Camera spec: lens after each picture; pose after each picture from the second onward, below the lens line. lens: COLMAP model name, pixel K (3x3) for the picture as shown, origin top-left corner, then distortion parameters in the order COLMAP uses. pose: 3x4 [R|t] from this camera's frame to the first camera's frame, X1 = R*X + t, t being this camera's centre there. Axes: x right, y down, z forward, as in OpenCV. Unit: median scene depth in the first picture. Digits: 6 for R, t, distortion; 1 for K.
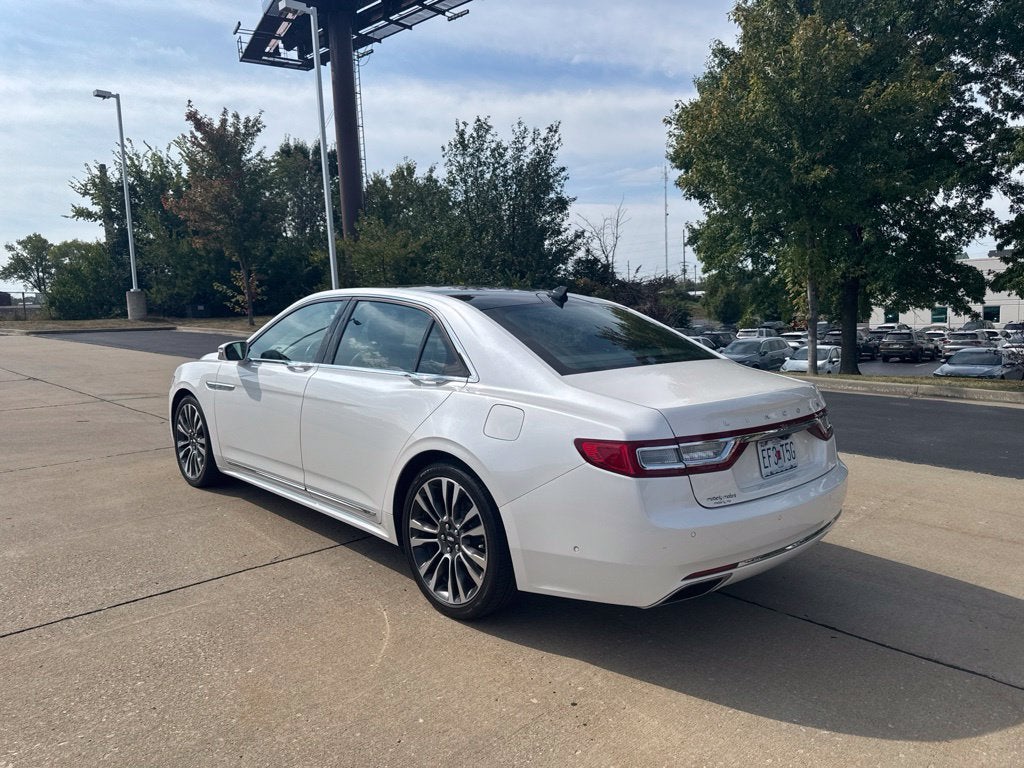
lens RADIAL K [[688.5, 0, 506.3], [0, 688.5, 377.6], [0, 0, 1]] dist [0.073972, -0.002245]
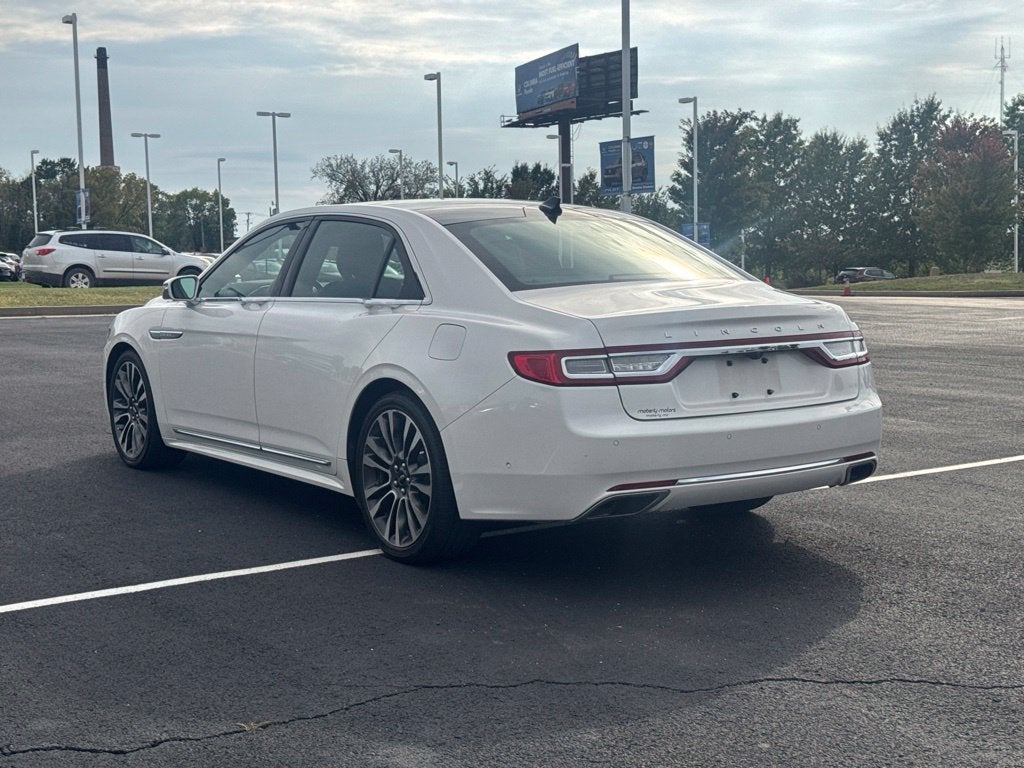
lens RADIAL K [[1419.6, 0, 538.8], [0, 1419.6, 347.5], [0, 0, 1]] dist [0.116192, 0.000000]
pose [[0.988889, -0.013683, -0.148022, 0.342171], [0.008742, 0.999384, -0.033976, 0.117834], [0.148396, 0.032304, 0.988400, -0.745953]]
